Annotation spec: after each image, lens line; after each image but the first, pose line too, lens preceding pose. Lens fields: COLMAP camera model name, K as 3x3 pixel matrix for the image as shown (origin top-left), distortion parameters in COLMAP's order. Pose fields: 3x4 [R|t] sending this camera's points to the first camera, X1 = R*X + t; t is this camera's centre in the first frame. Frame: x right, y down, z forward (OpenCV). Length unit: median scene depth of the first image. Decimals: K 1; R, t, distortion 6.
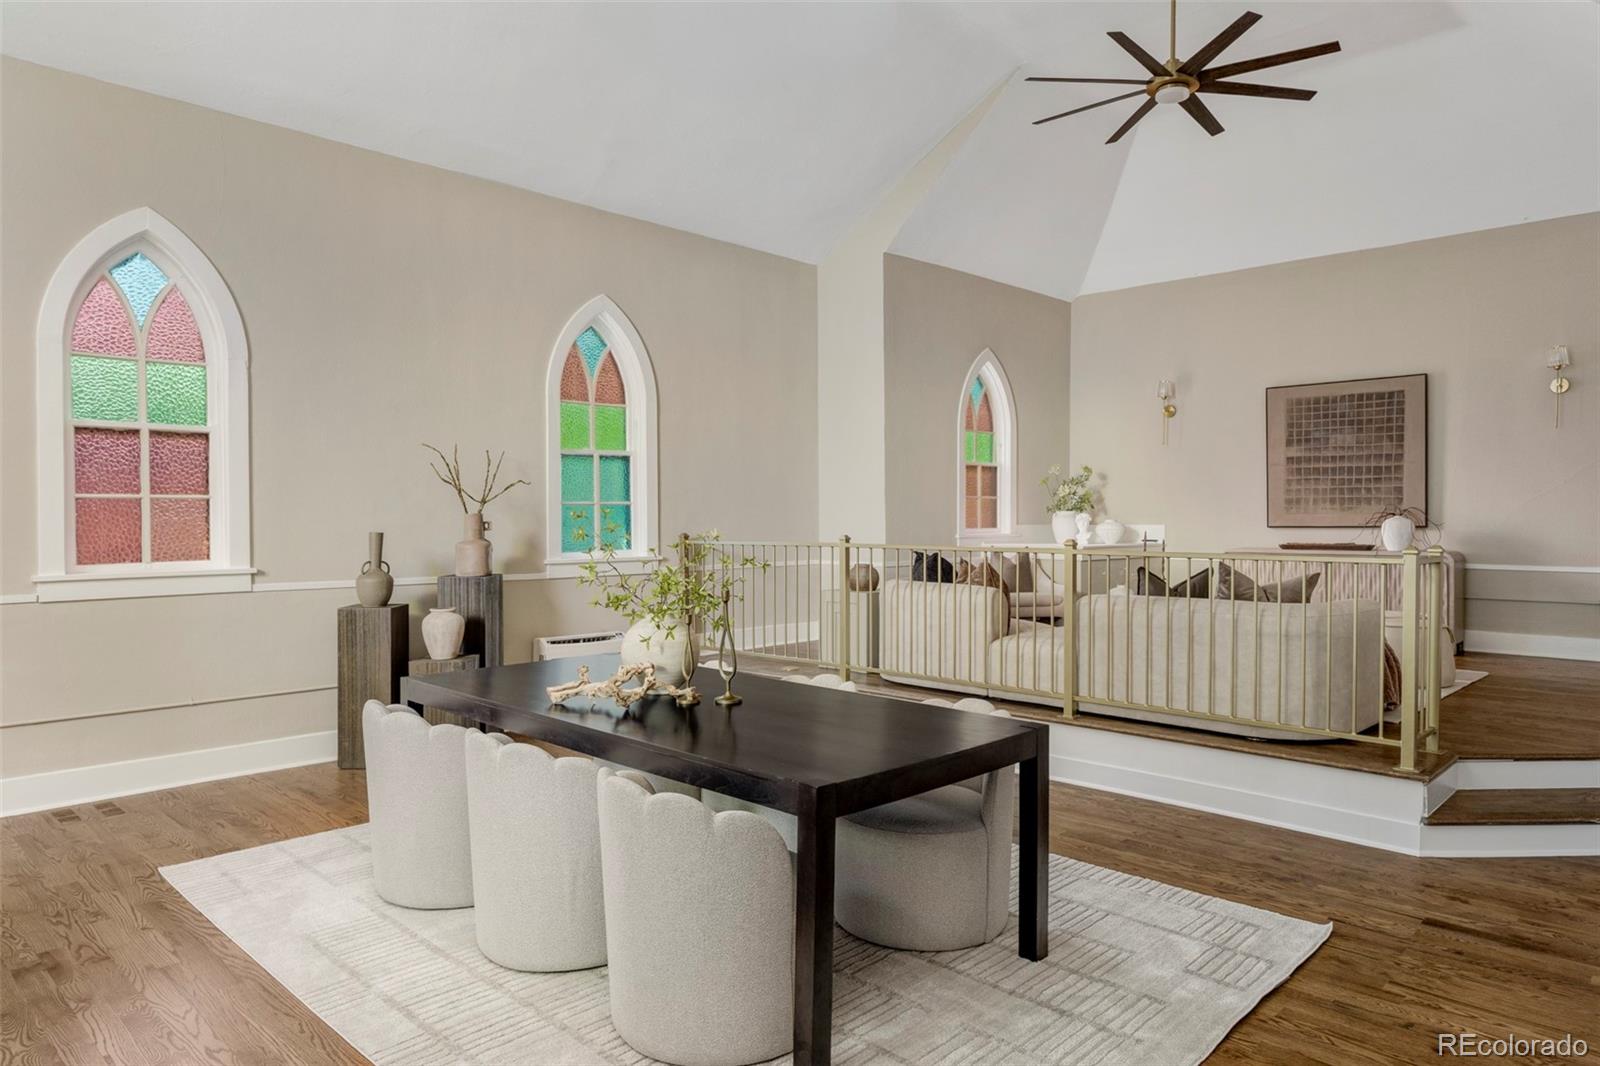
lens RADIAL K [[1064.6, 0, 767.6], [0, 1064.6, 537.3], [0, 0, 1]] dist [-0.005870, 0.004549]
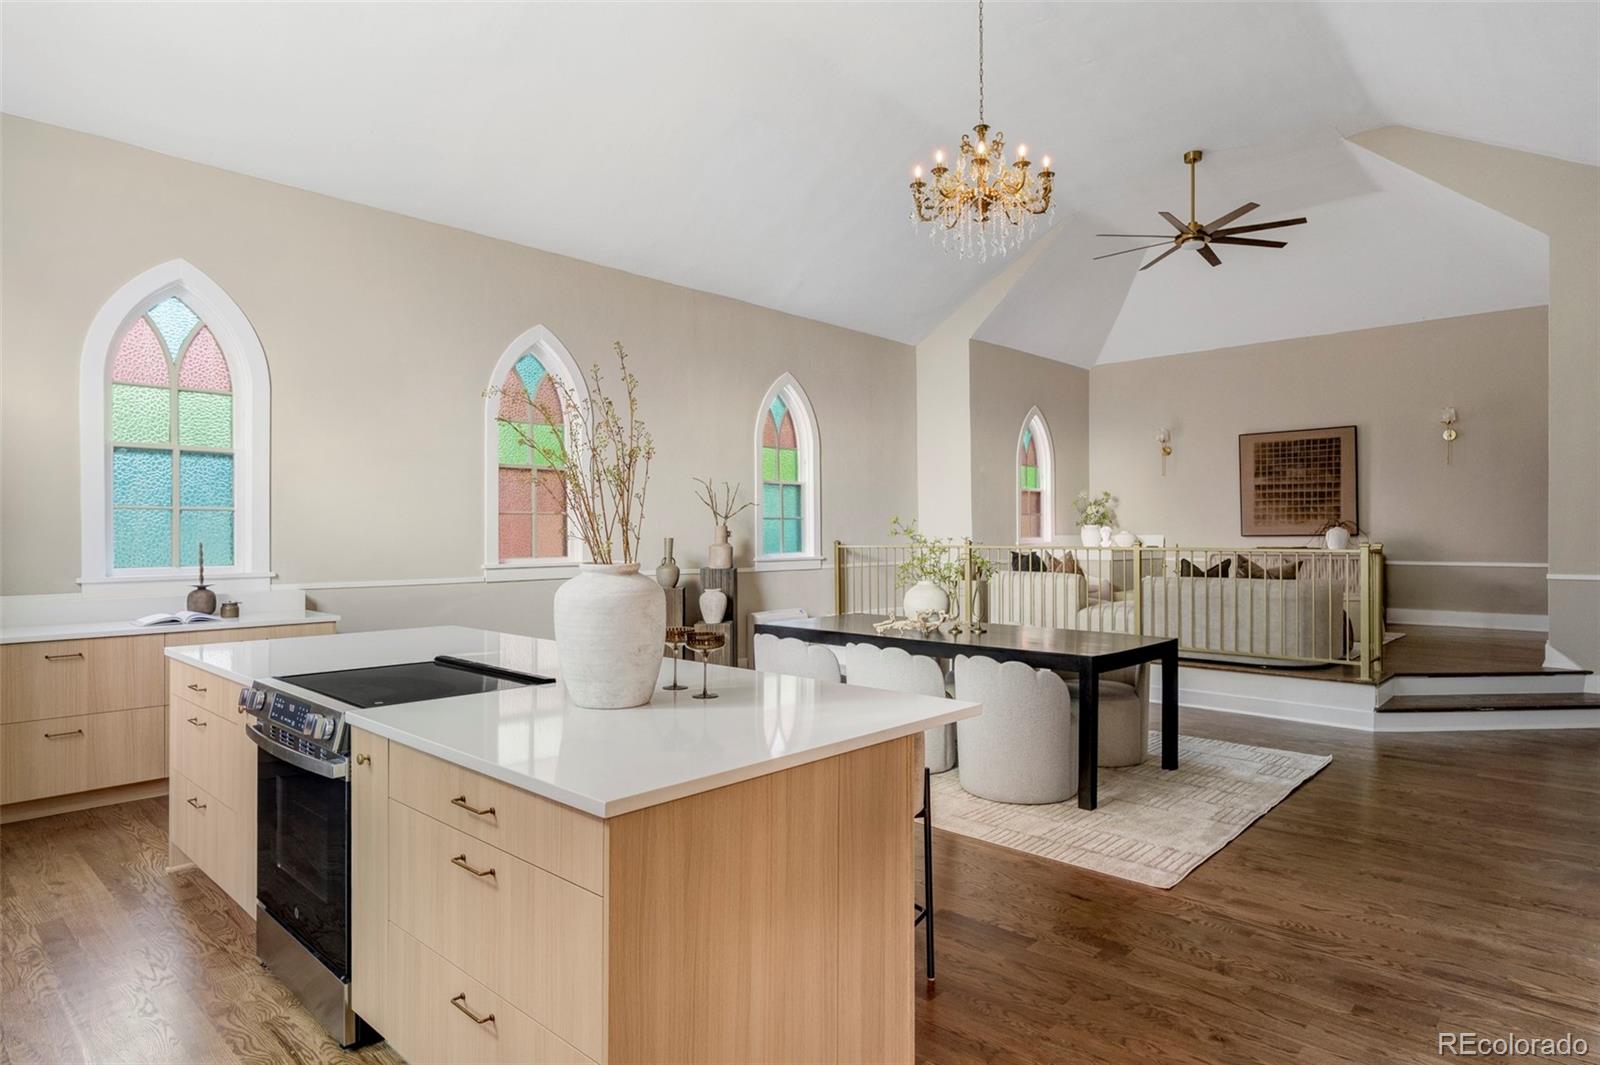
lens RADIAL K [[911.5, 0, 808.9], [0, 911.5, 529.5], [0, 0, 1]] dist [-0.000616, 0.005016]
pose [[0.999571, -0.001750, 0.029244, -0.205069], [0.002434, 0.999725, -0.023344, 0.013435], [-0.029195, 0.023405, 0.999300, -0.266954]]
